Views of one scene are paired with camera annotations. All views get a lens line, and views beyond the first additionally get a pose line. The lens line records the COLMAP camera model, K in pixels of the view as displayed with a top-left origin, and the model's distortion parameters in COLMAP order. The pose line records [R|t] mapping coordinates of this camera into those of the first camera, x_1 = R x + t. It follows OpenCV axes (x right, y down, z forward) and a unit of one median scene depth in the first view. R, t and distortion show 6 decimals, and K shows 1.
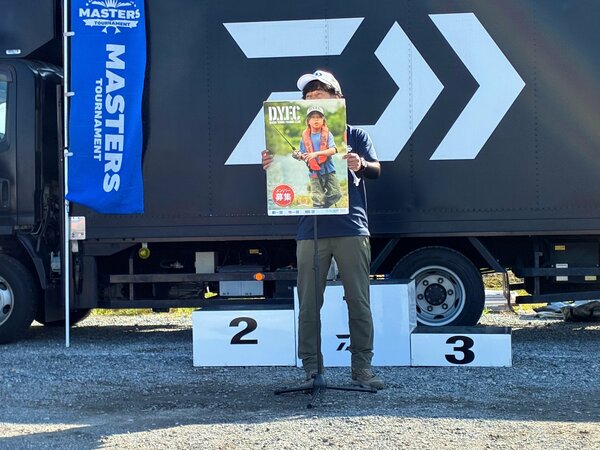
lens RADIAL K [[1281.1, 0, 299.2], [0, 1281.1, 224.2], [0, 0, 1]] dist [0.286030, 0.000000]
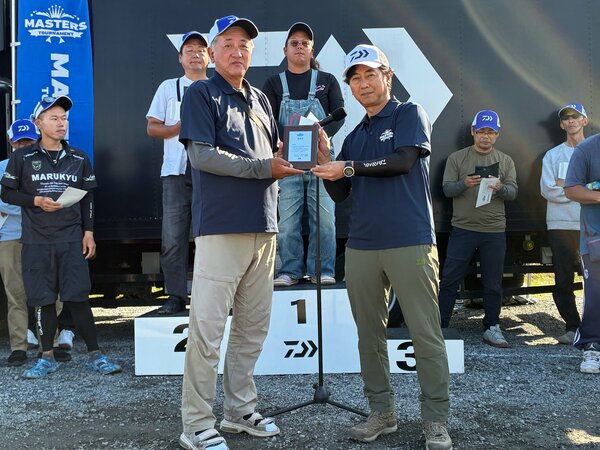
lens RADIAL K [[842.0, 0, 300.4], [0, 842.0, 224.5], [0, 0, 1]] dist [0.068854, 0.000000]
pose [[0.995810, -0.007664, 0.091127, -0.014042], [0.007281, 0.999963, 0.004535, -0.004622], [-0.091158, -0.003852, 0.995829, 0.316980]]
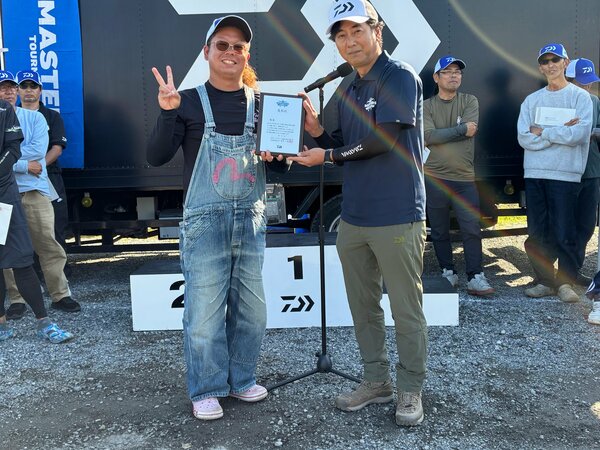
lens RADIAL K [[706.1, 0, 303.7], [0, 706.1, 226.3], [0, 0, 1]] dist [0.016891, 0.000000]
pose [[0.991124, -0.029162, 0.129699, -0.019121], [0.013743, 0.992892, 0.118222, -0.026258], [-0.132225, -0.115390, 0.984480, 0.413181]]
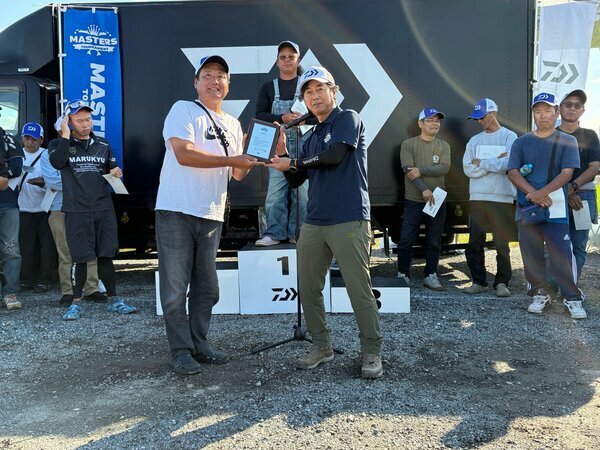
lens RADIAL K [[606.2, 0, 297.7], [0, 606.2, 220.7], [0, 0, 1]] dist [0.054188, 0.000000]
pose [[0.994381, -0.013228, 0.105032, -0.006390], [0.007471, 0.998457, 0.055017, -0.011392], [-0.105598, -0.053923, 0.992946, 0.357299]]
